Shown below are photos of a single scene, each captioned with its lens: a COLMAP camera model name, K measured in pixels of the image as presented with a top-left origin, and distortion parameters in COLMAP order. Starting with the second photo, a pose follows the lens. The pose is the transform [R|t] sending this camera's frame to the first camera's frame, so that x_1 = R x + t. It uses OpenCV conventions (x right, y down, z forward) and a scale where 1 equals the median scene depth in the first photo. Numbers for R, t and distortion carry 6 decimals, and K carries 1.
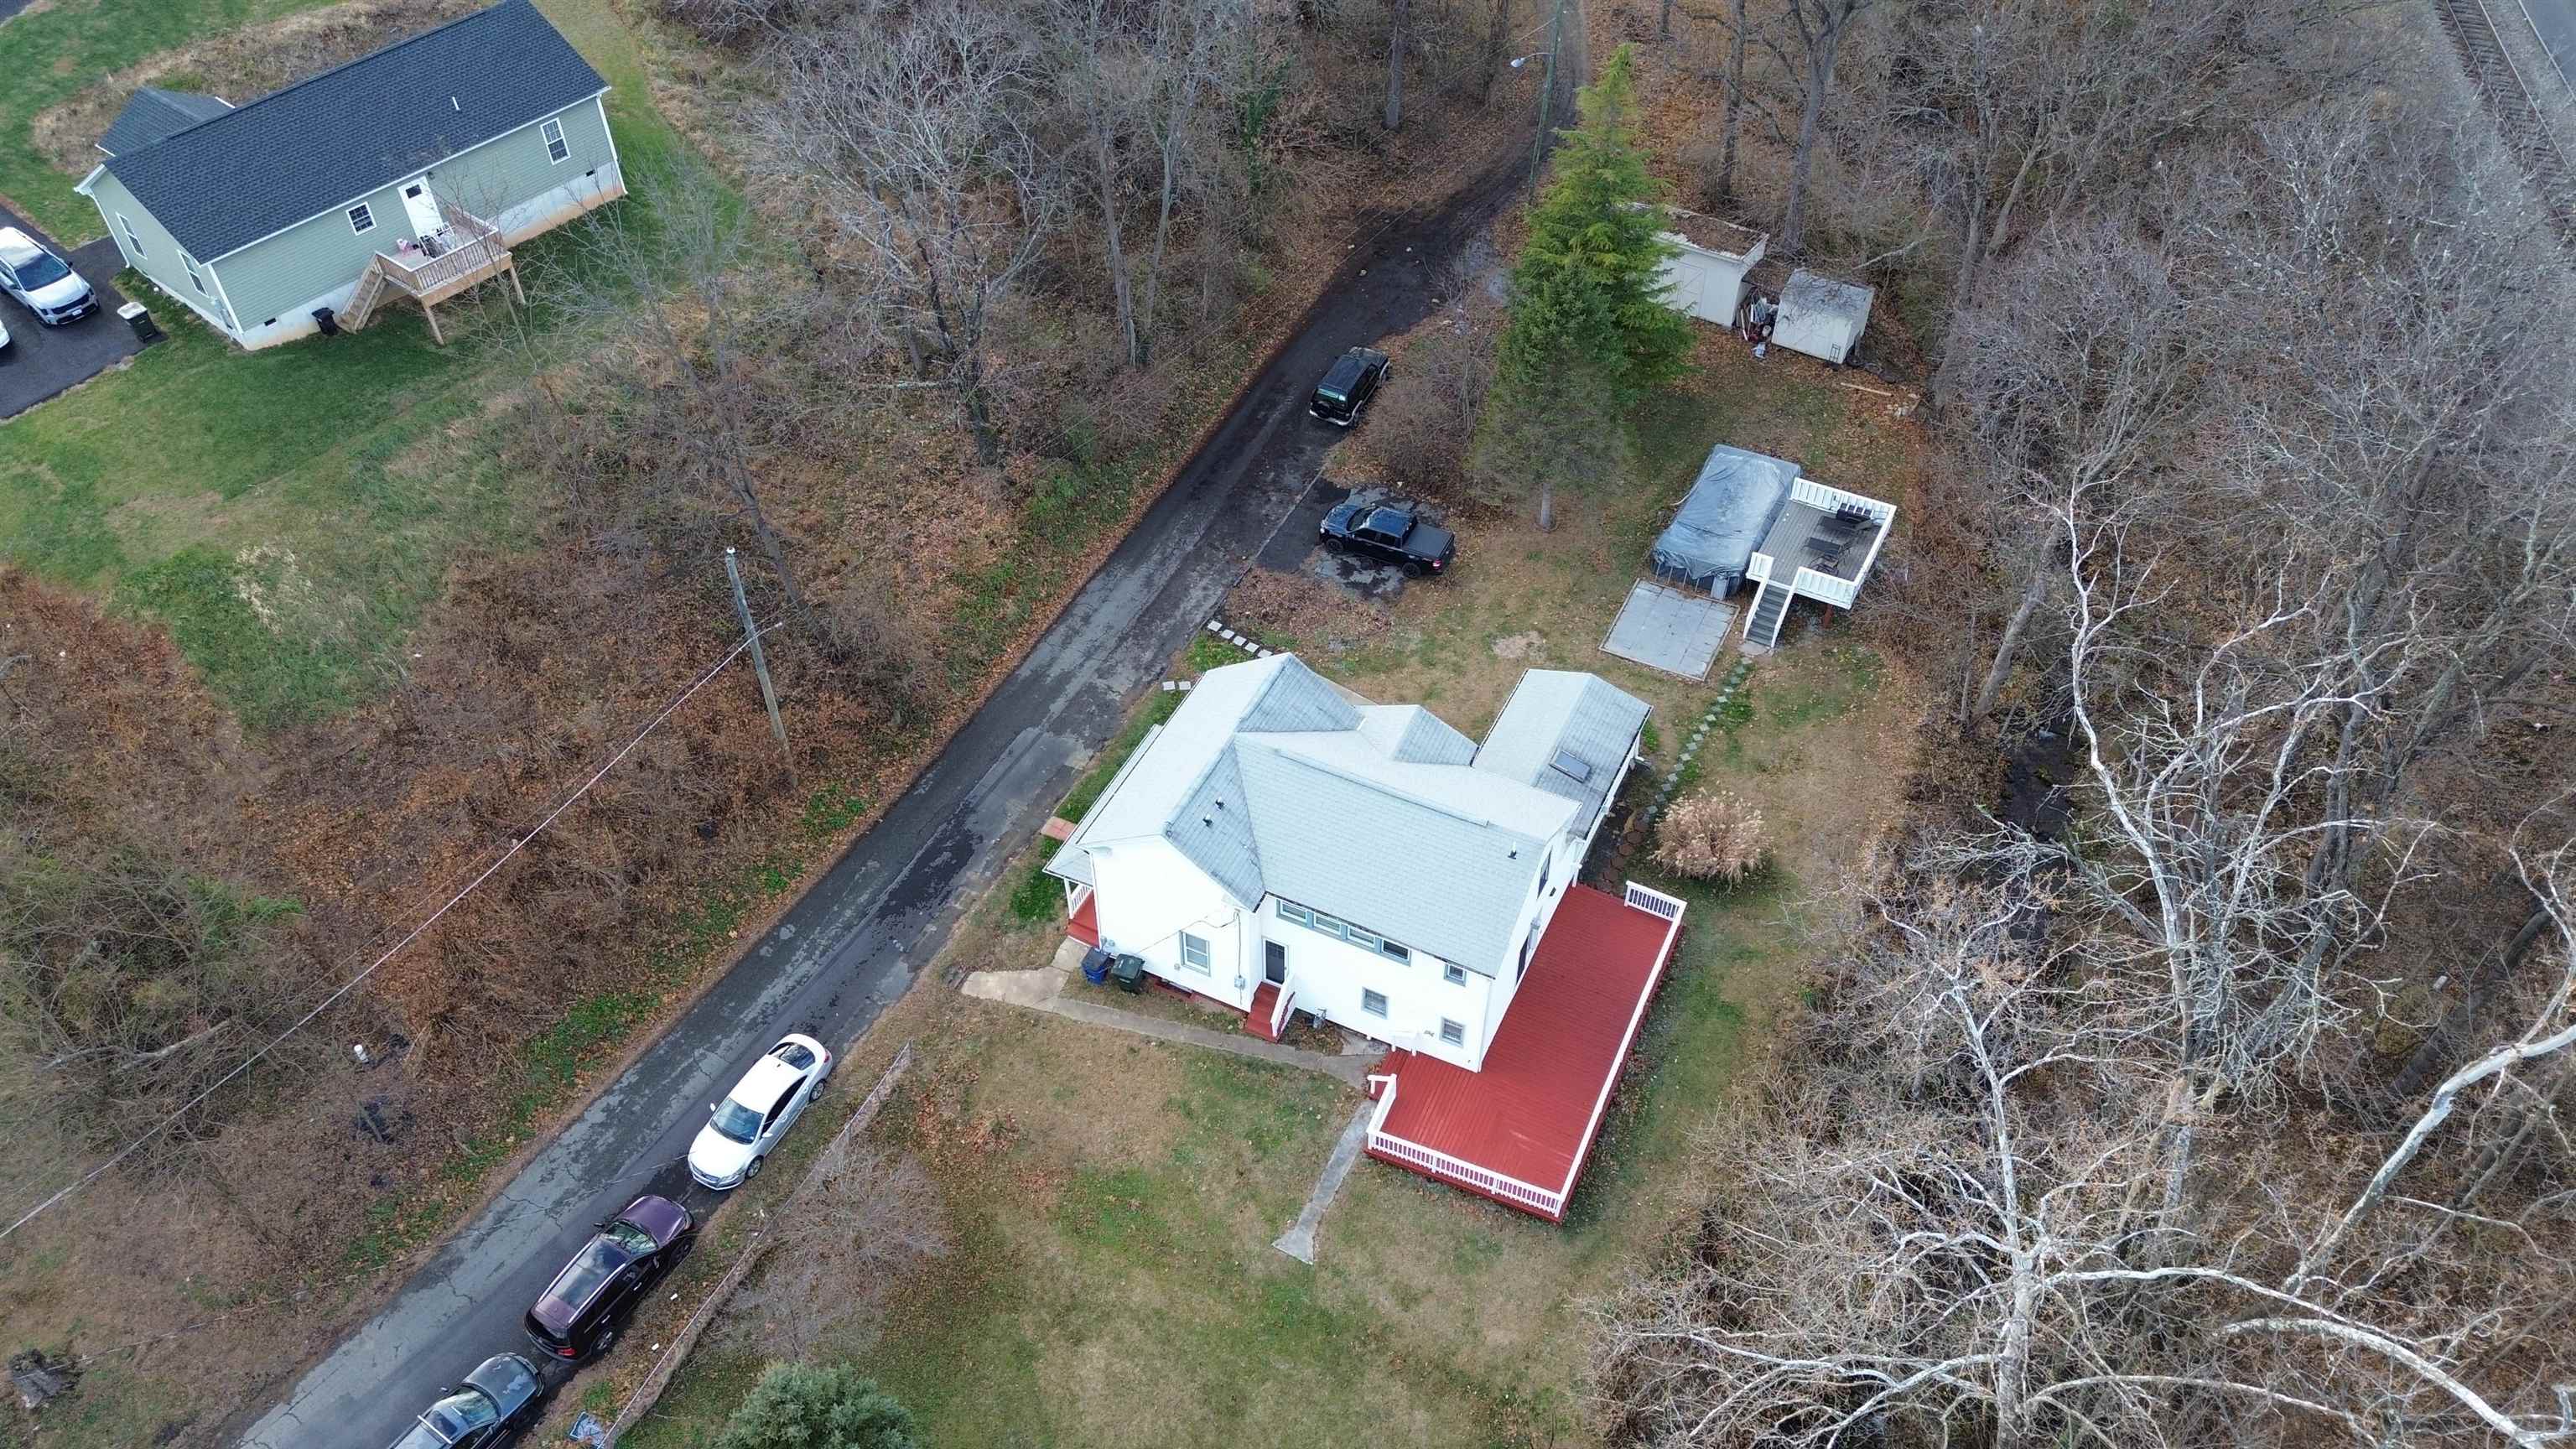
lens RADIAL K [[1816.8, 0, 1282.6], [0, 1816.8, 712.5], [0, 0, 1]] dist [0.075932, -0.077652]
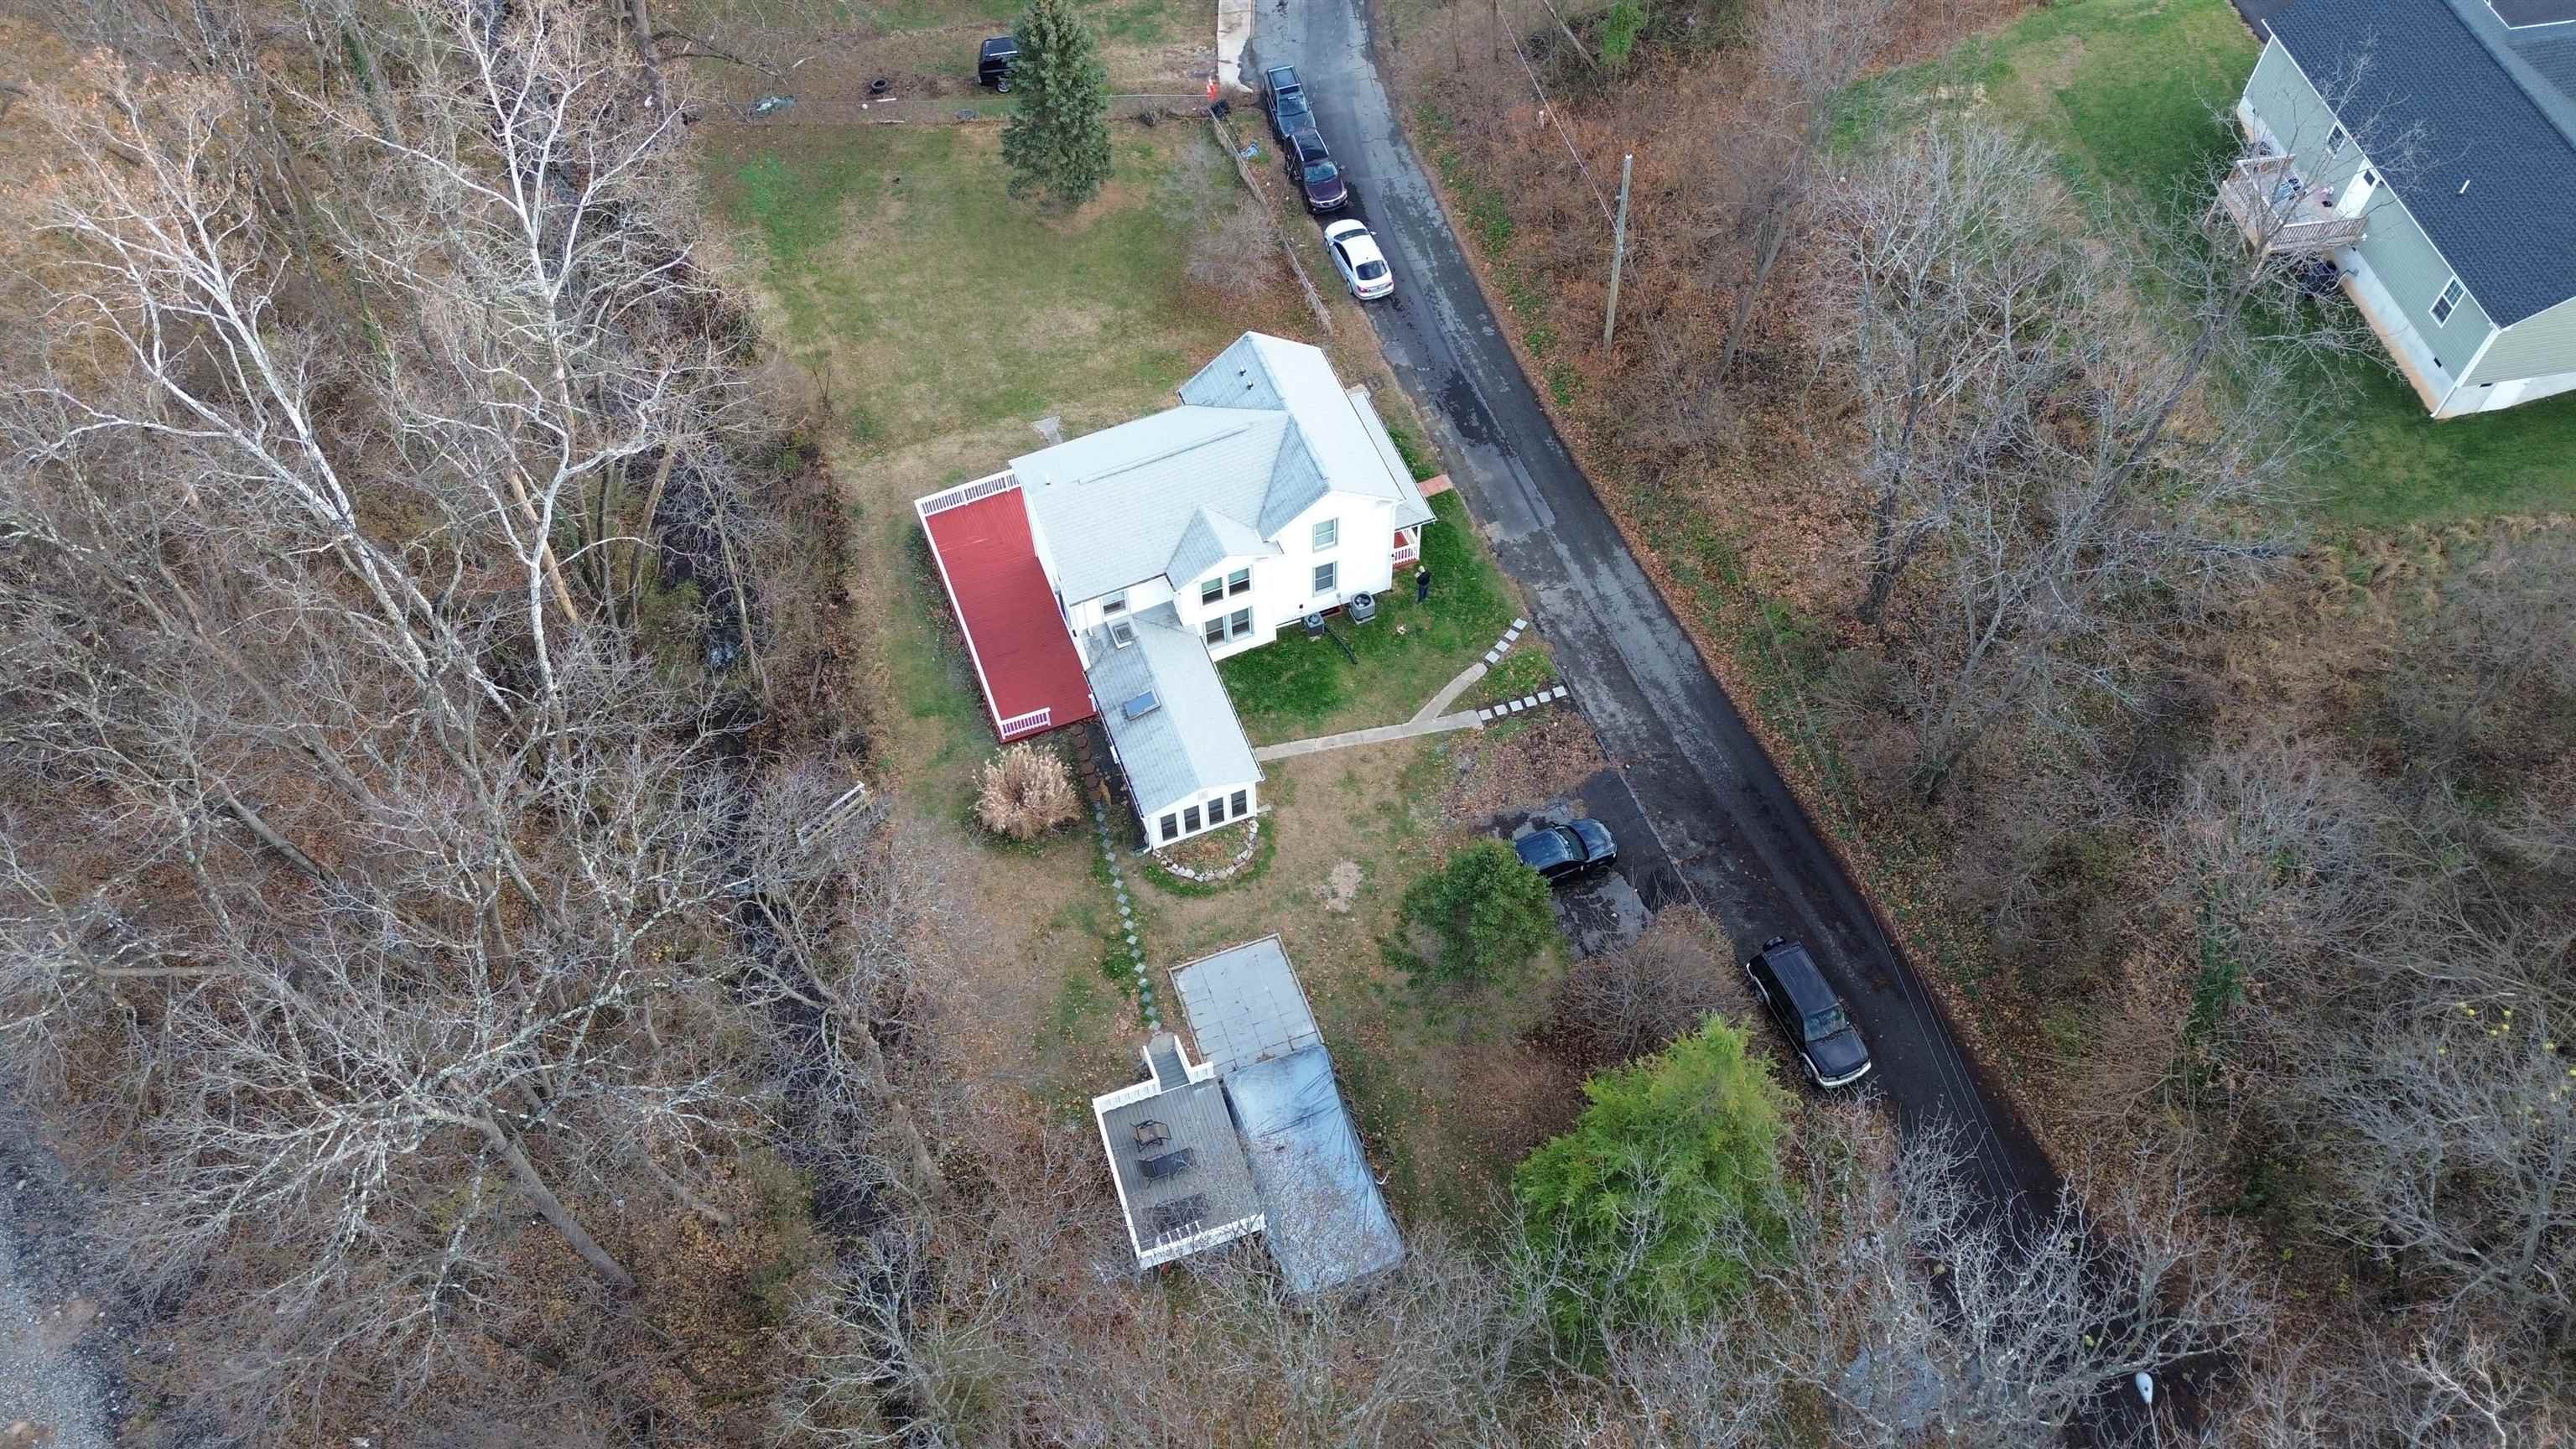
lens RADIAL K [[1816.8, 0, 1276.1], [0, 1816.8, 721.3], [0, 0, 1]] dist [0.075932, -0.077652]
pose [[-0.680998, 0.611618, -0.402697, 0.568338], [-0.500733, 0.012330, 0.865514, -0.987017], [0.534329, 0.791057, 0.297861, 0.756937]]
